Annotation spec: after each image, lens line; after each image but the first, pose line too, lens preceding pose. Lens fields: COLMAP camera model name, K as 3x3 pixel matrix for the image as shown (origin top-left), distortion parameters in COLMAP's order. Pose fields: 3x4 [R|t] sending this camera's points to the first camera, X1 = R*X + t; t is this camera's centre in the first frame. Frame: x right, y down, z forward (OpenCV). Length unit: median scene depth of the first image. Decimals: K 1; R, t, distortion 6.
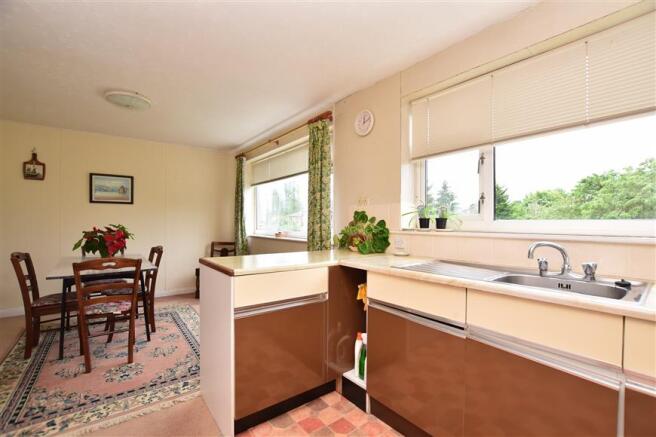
lens RADIAL K [[298.6, 0, 331.6], [0, 298.6, 216.6], [0, 0, 1]] dist [-0.004290, 0.000538]
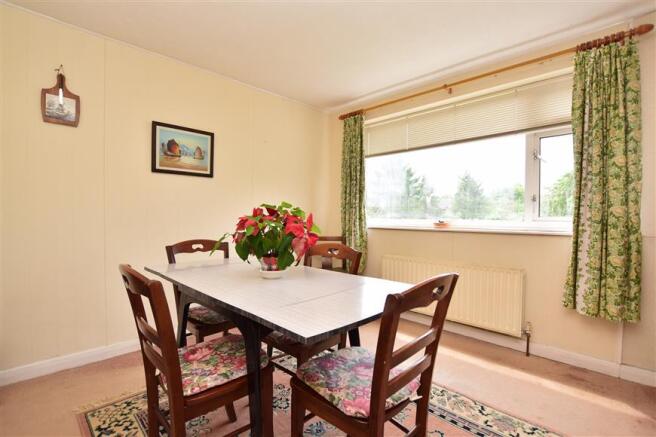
lens RADIAL K [[298.6, 0, 322.3], [0, 298.6, 222.7], [0, 0, 1]] dist [-0.004290, 0.000538]
pose [[0.987028, -0.000105, 0.160551, -0.537292], [-0.006738, 0.999092, 0.042075, 0.026510], [-0.160409, -0.042611, 0.986130, 0.329808]]
